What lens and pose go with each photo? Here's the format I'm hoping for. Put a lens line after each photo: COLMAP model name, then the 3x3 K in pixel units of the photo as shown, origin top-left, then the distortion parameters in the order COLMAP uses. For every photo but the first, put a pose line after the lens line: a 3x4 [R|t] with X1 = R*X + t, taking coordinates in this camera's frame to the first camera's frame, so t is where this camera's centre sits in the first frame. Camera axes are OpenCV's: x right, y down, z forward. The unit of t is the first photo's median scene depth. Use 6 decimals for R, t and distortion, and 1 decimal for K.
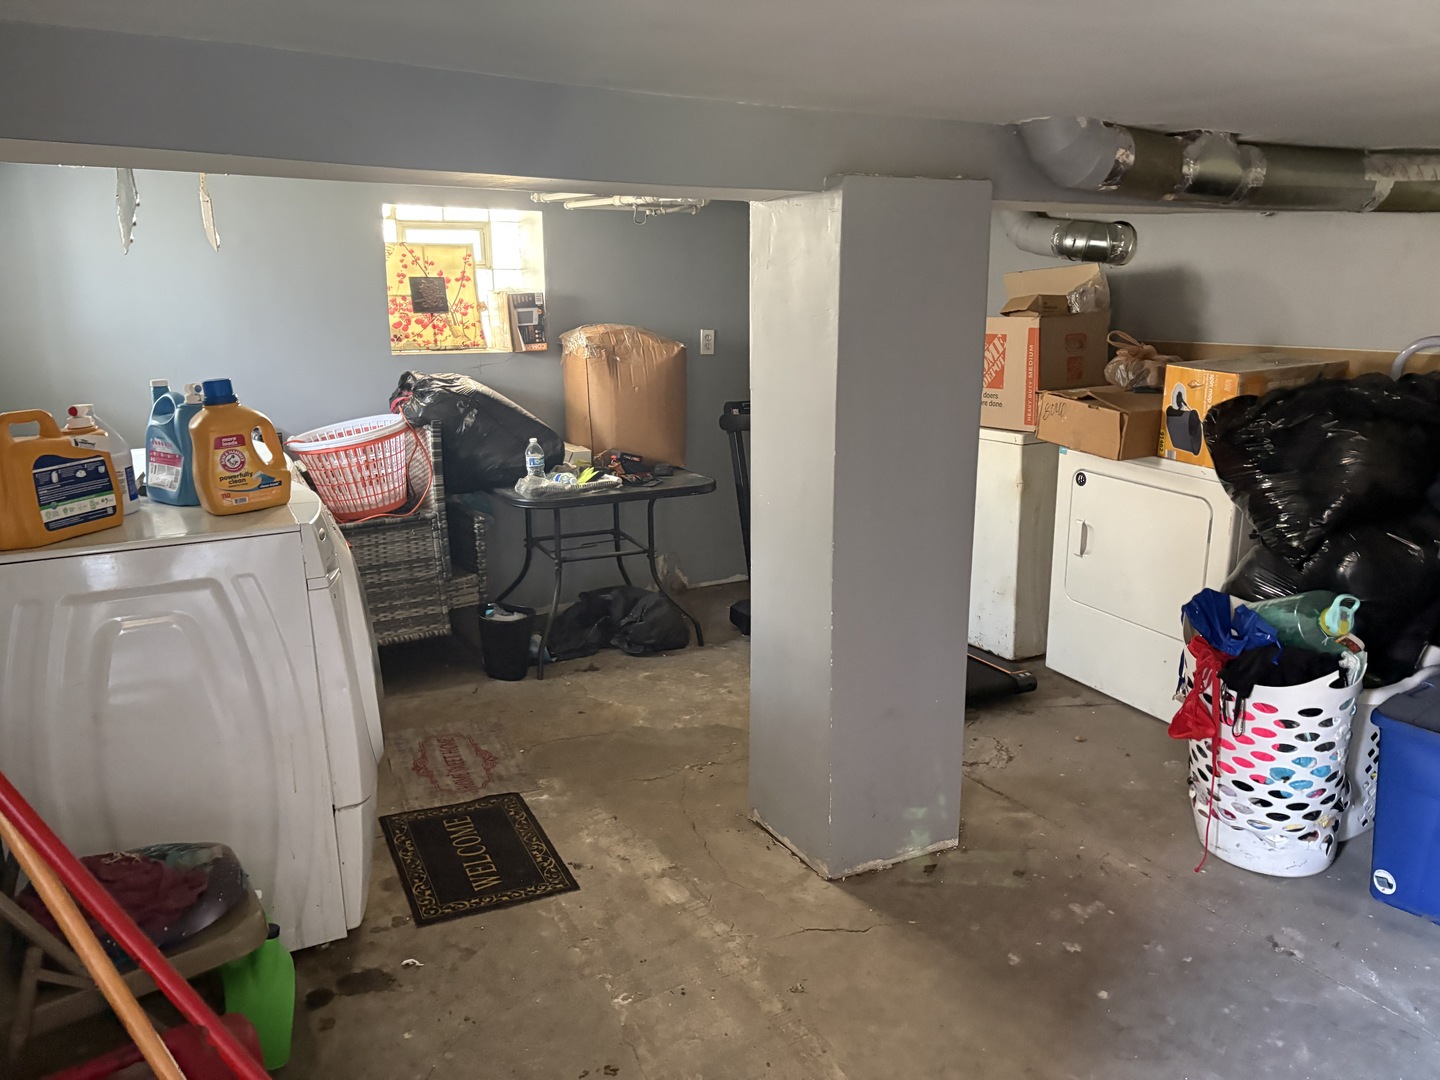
lens RADIAL K [[1101.5, 0, 719.3], [0, 1101.5, 539.8], [0, 0, 1]] dist [0.048282, -0.009653]
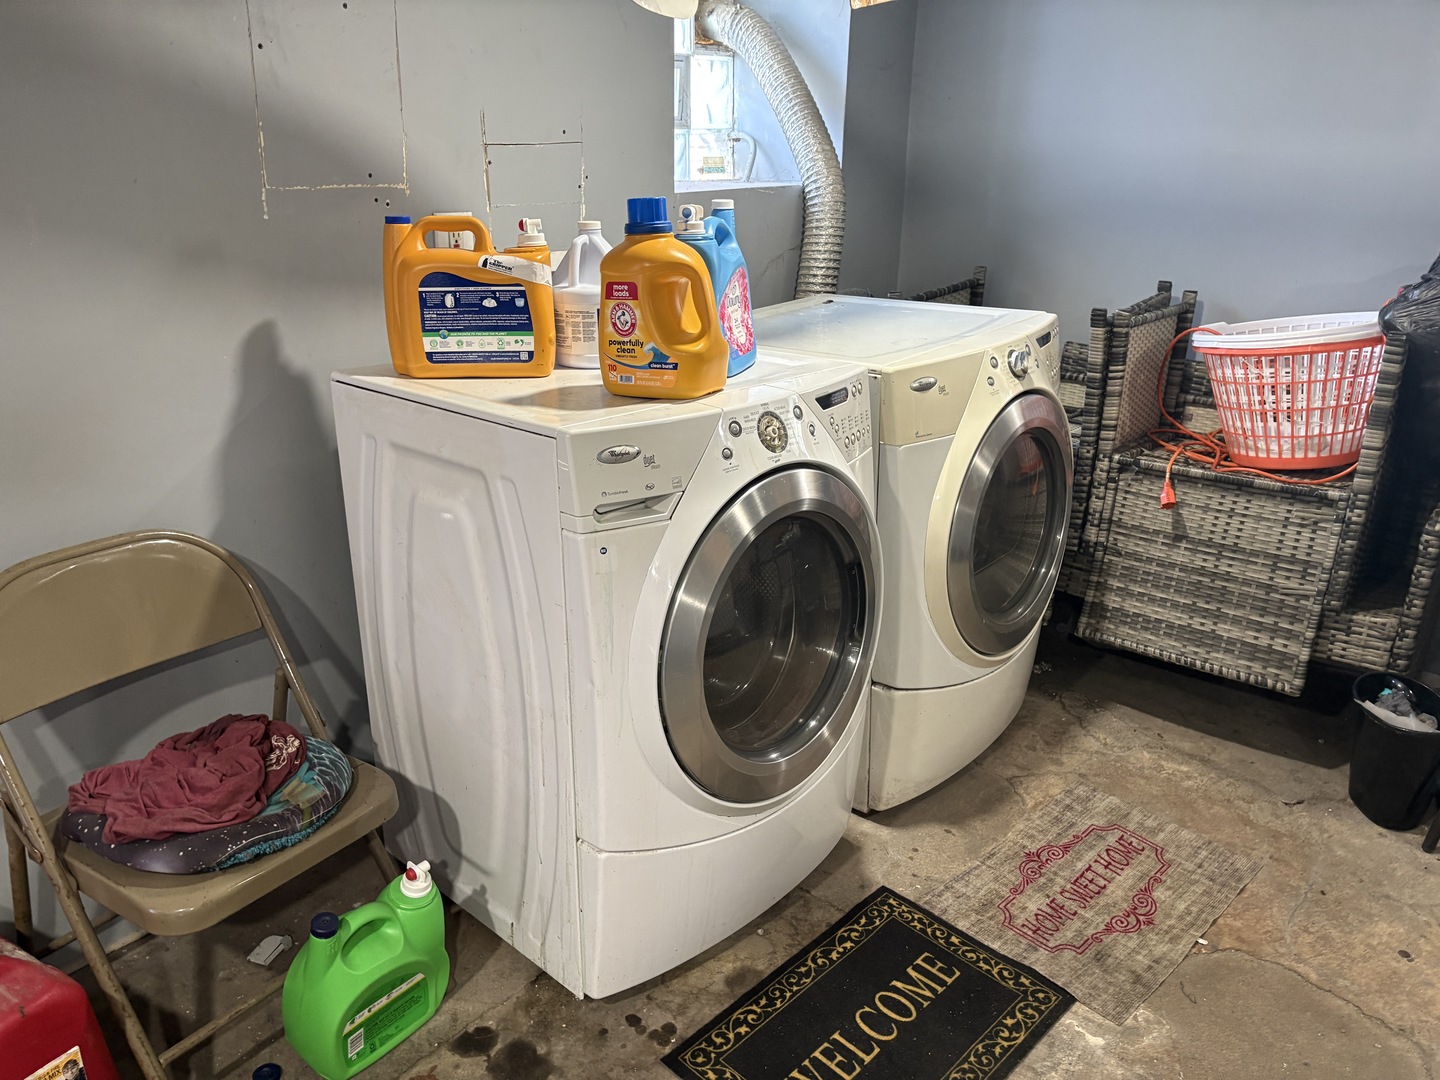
lens RADIAL K [[1101.5, 0, 718.3], [0, 1101.5, 547.3], [0, 0, 1]] dist [0.048282, -0.009653]
pose [[0.354496, 0.339386, -0.871292, 0.229675], [-0.221352, 0.935780, 0.274445, -0.138501], [0.908480, 0.095572, 0.406854, 0.774889]]
